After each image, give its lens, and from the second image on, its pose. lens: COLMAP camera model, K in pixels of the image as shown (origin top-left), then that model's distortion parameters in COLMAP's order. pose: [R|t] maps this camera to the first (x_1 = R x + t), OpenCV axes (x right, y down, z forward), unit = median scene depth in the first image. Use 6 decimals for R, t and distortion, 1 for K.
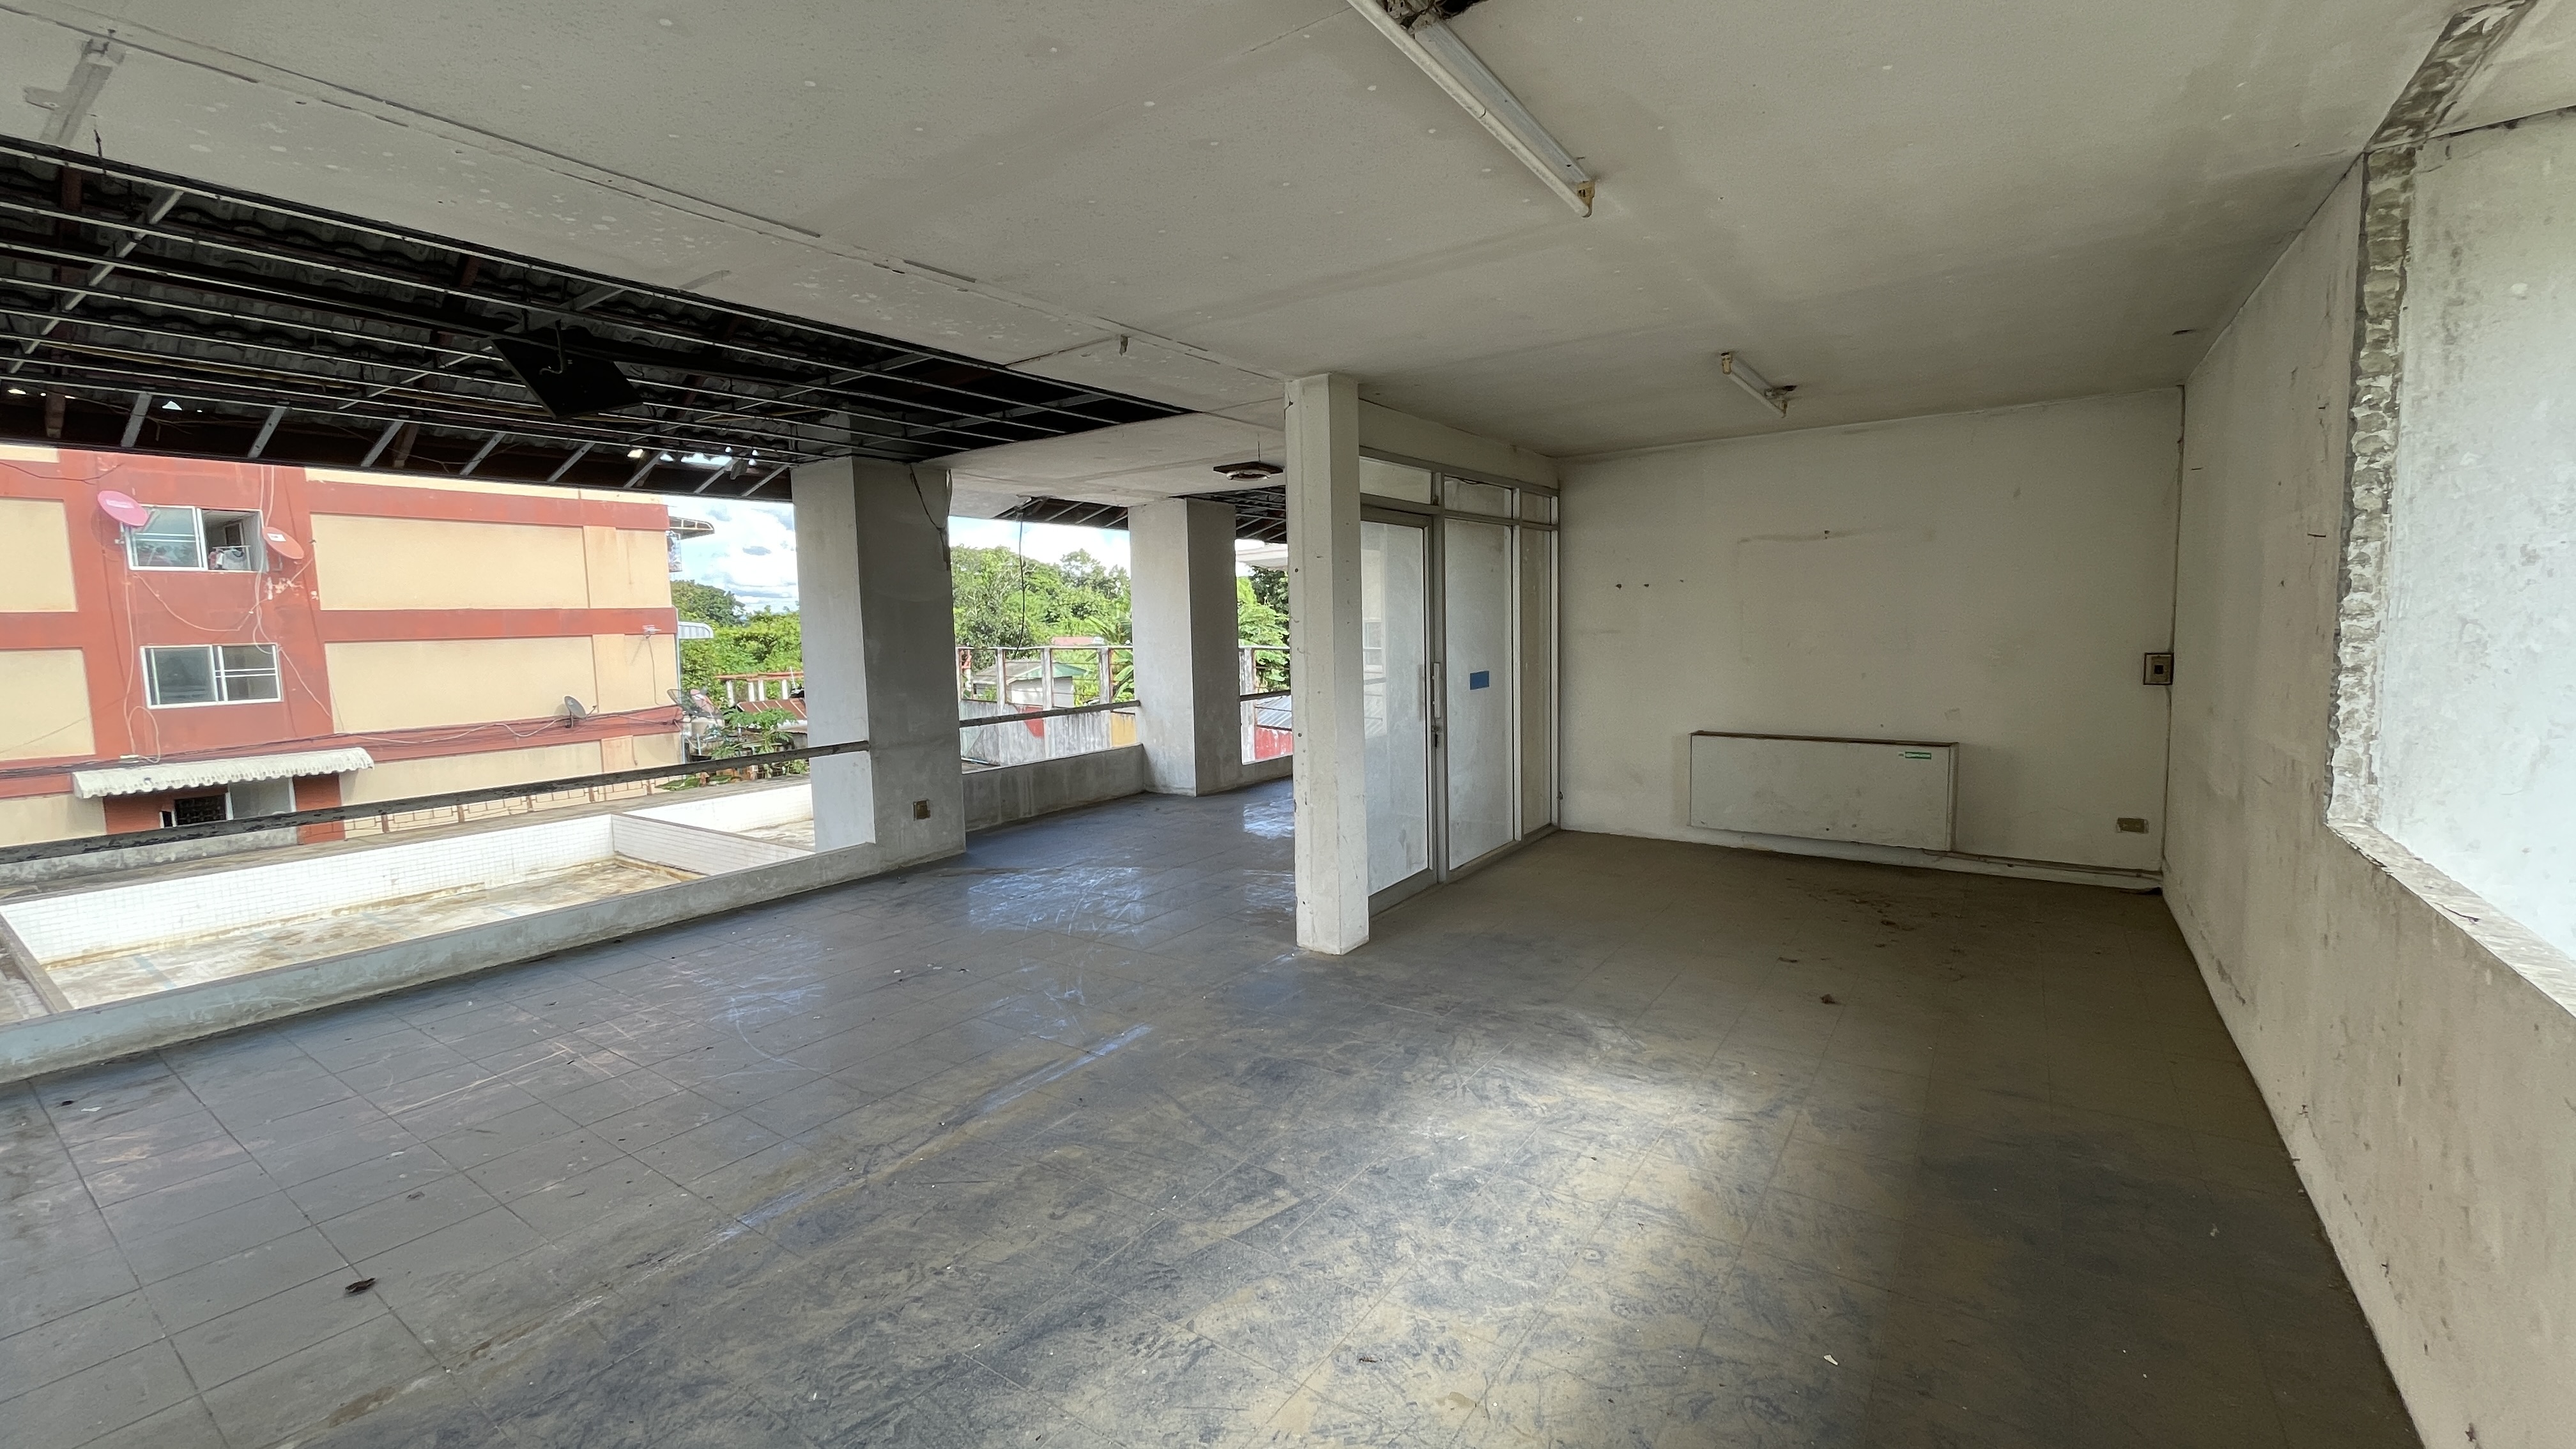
lens RADIAL K [[1051.1, 0, 1286.3], [0, 1051.1, 708.3], [0, 0, 1]] dist [0.006538, 0.000503]
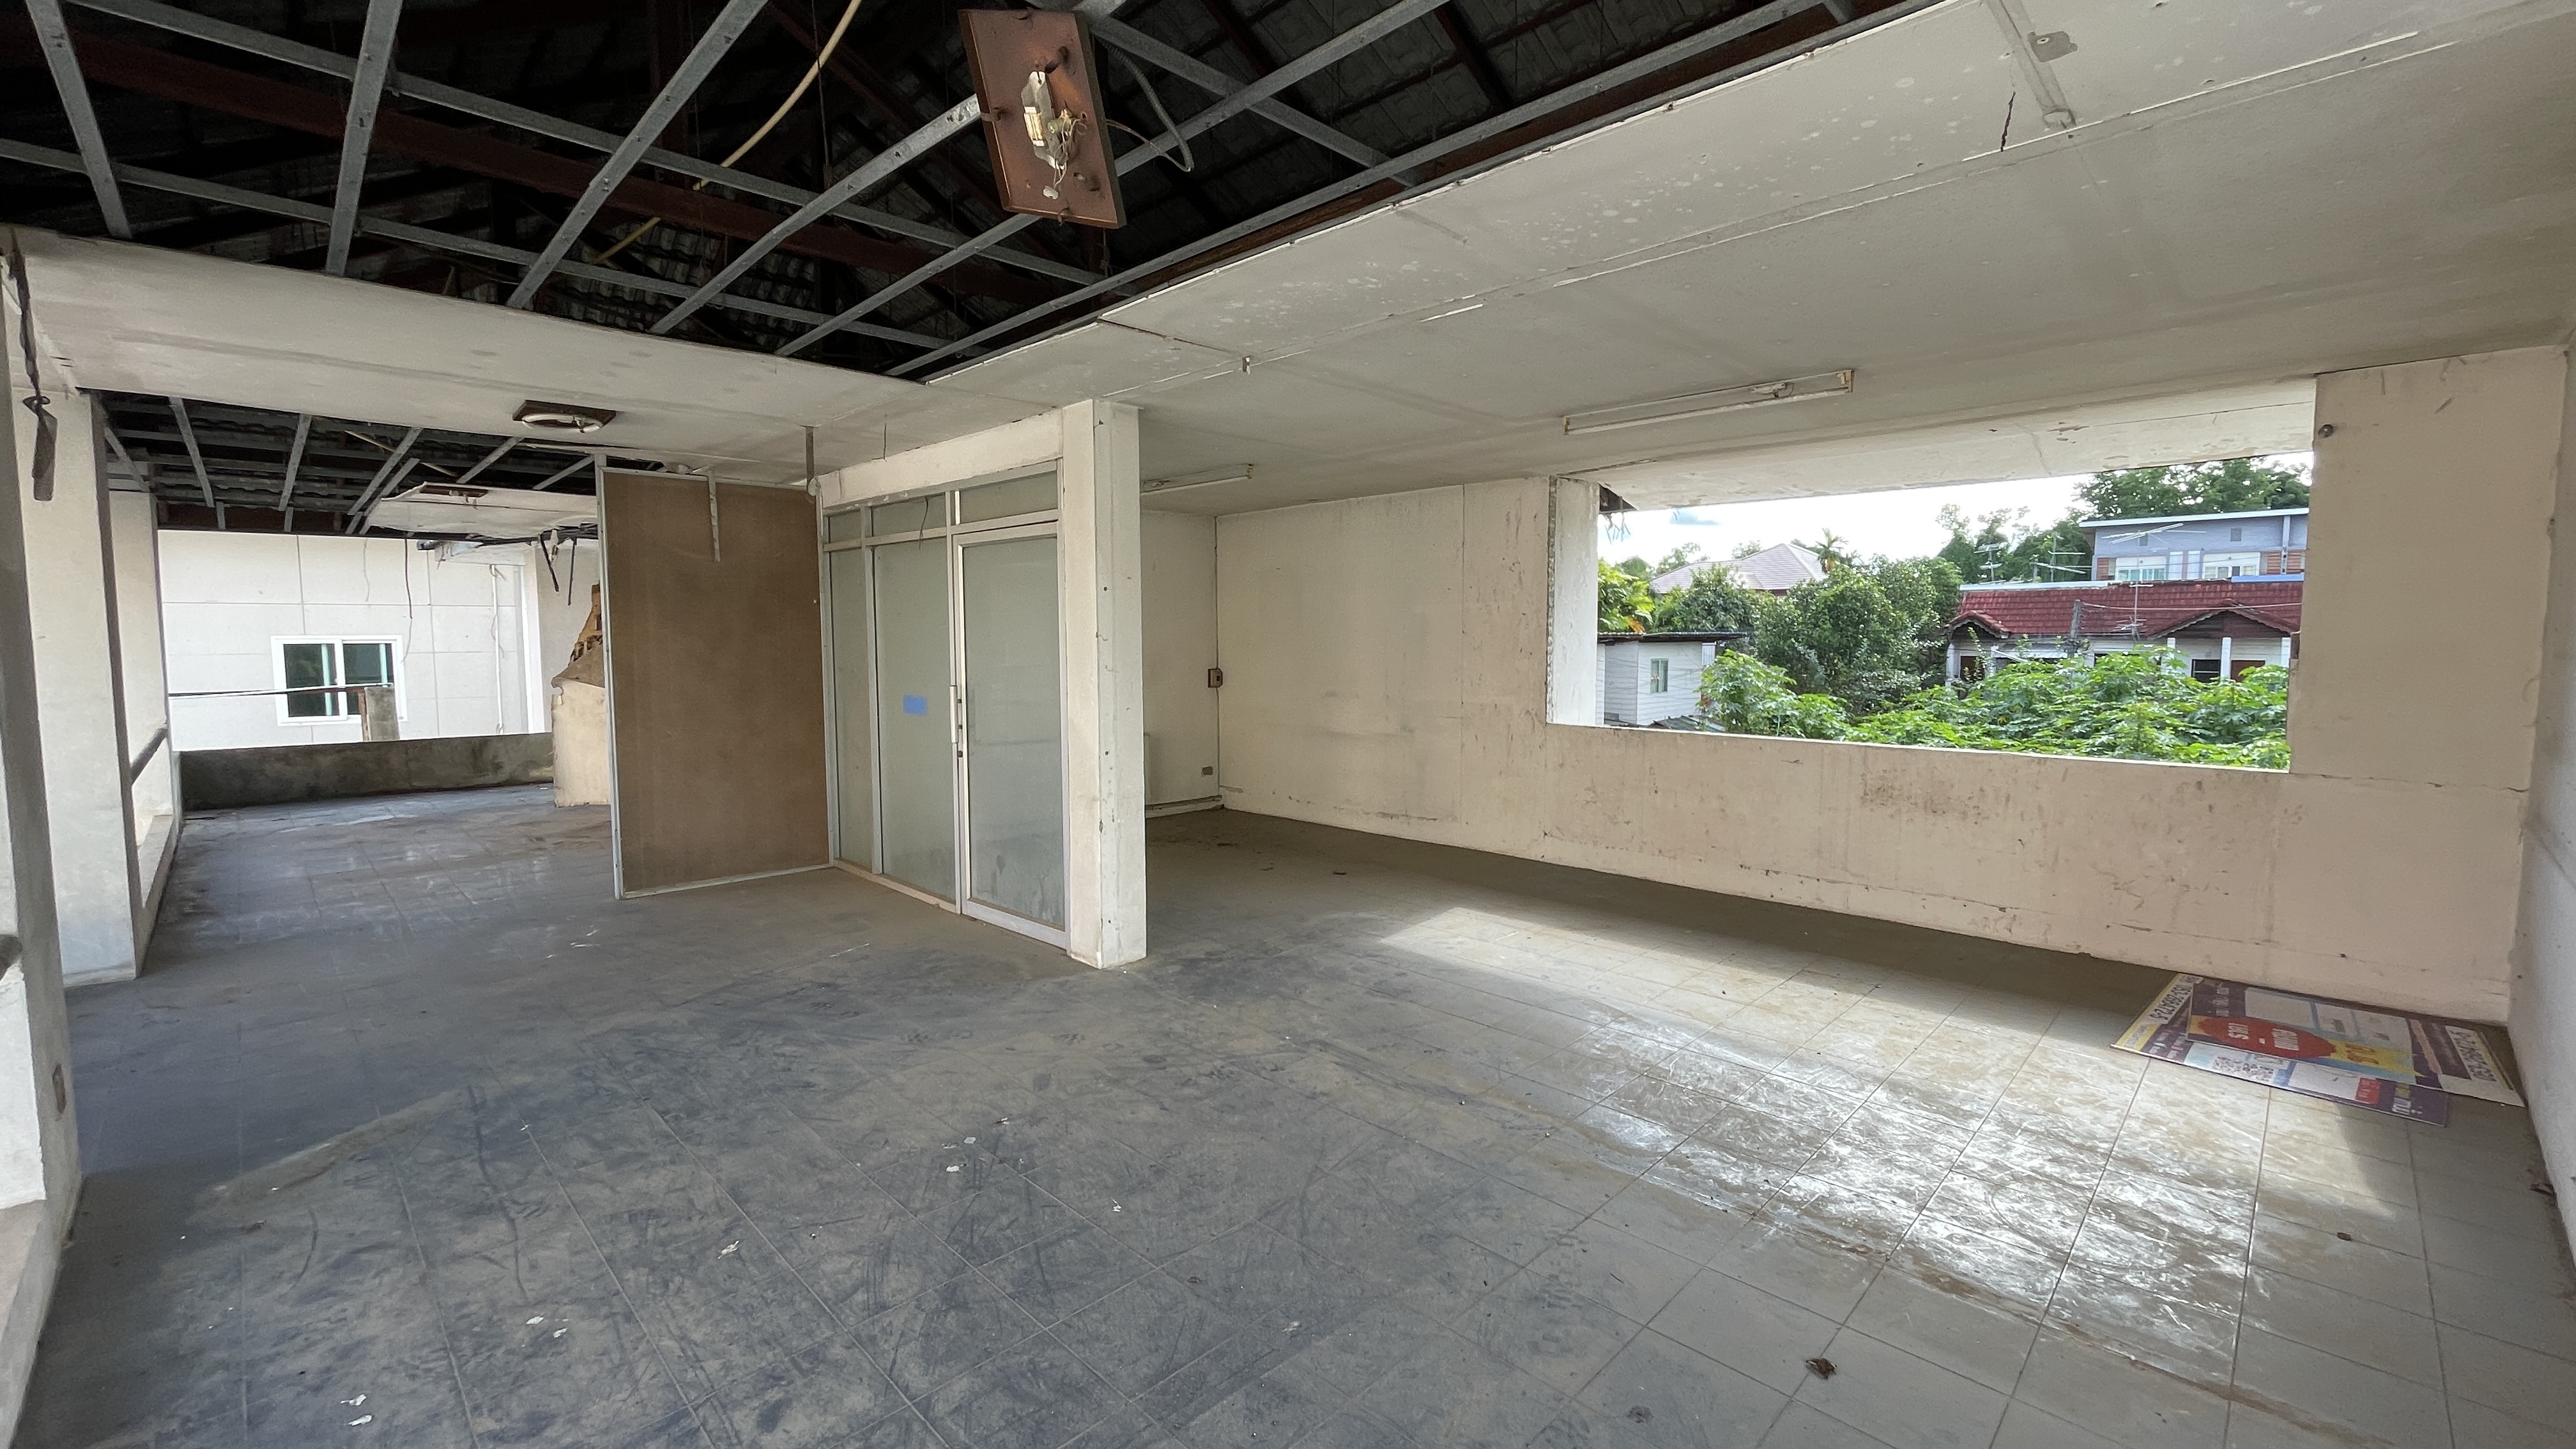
lens RADIAL K [[1051.1, 0, 1286.3], [0, 1051.1, 708.3], [0, 0, 1]] dist [0.006538, 0.000503]
pose [[0.164843, -0.043499, 0.985360, -1.178902], [0.082792, 0.996112, 0.030123, -0.041935], [-0.982839, 0.076614, 0.167804, 0.822718]]
